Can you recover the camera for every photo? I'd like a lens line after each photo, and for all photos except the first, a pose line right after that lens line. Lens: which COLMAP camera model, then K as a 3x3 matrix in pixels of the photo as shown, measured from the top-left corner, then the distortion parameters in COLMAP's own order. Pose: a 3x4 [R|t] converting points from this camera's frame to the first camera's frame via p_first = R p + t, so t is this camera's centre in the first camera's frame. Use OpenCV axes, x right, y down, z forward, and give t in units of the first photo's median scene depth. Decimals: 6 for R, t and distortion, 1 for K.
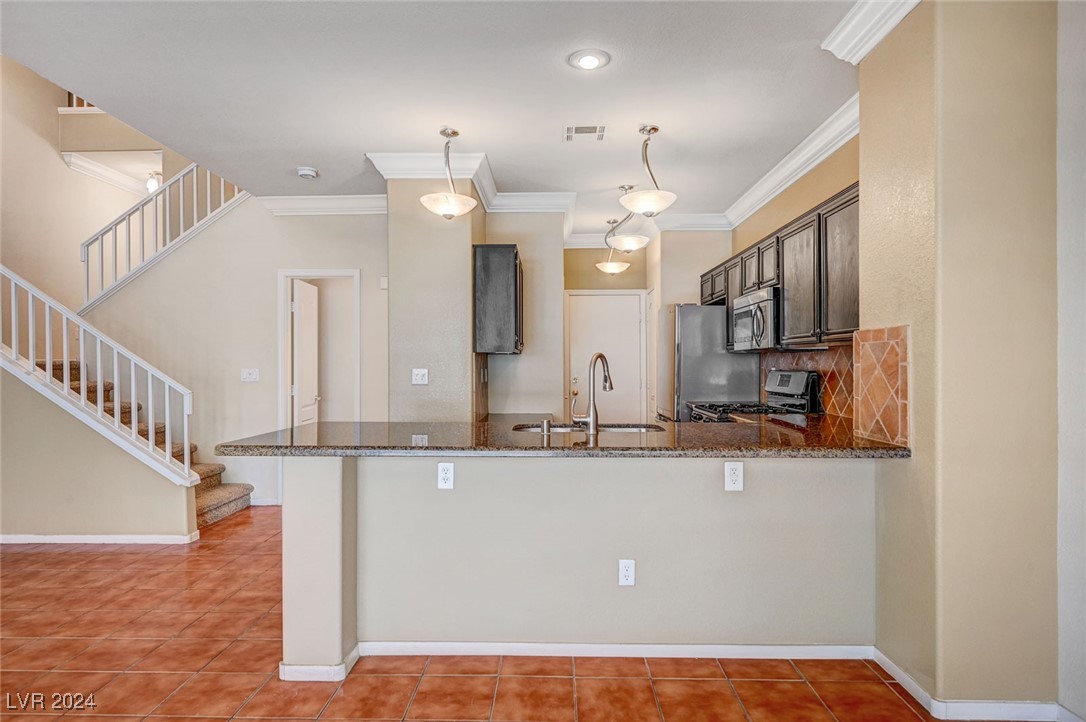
lens RADIAL K [[601.5, 0, 543.7], [0, 601.5, 365.6], [0, 0, 1]] dist [0.001495, -0.000537]
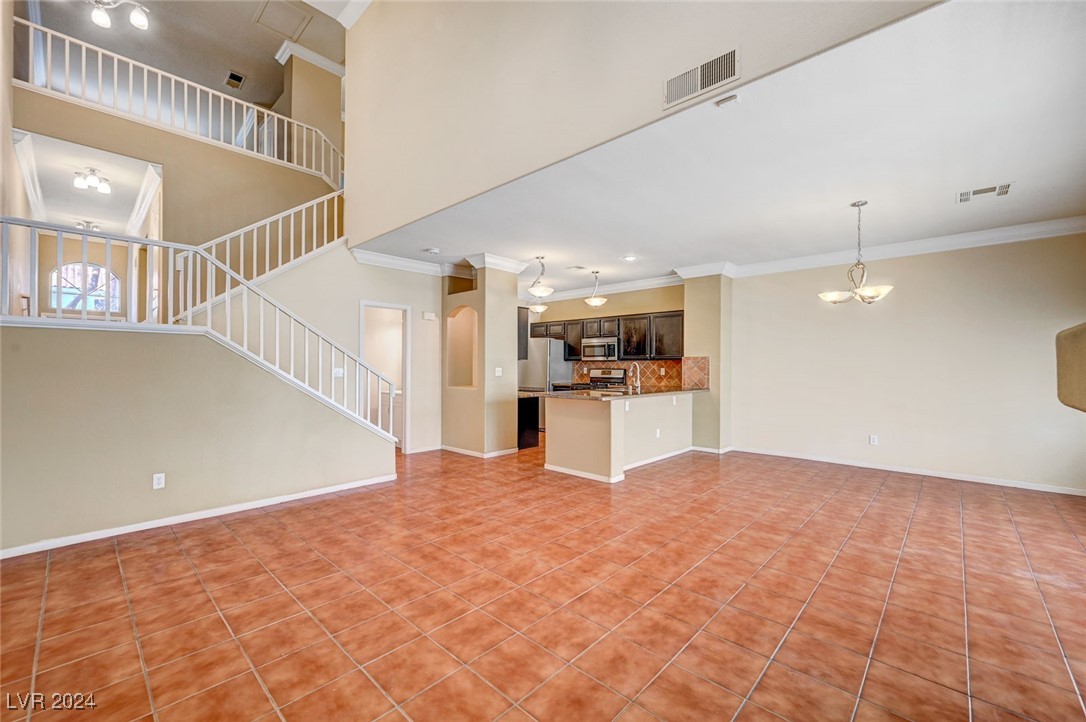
lens RADIAL K [[439.1, 0, 542.6], [0, 439.1, 362.1], [0, 0, 1]] dist [0.000753, 0.000009]
pose [[0.672070, 0.008332, 0.740441, -1.585845], [-0.005290, 0.999965, -0.006450, -0.007007], [-0.740469, 0.000418, 0.672091, -0.073098]]
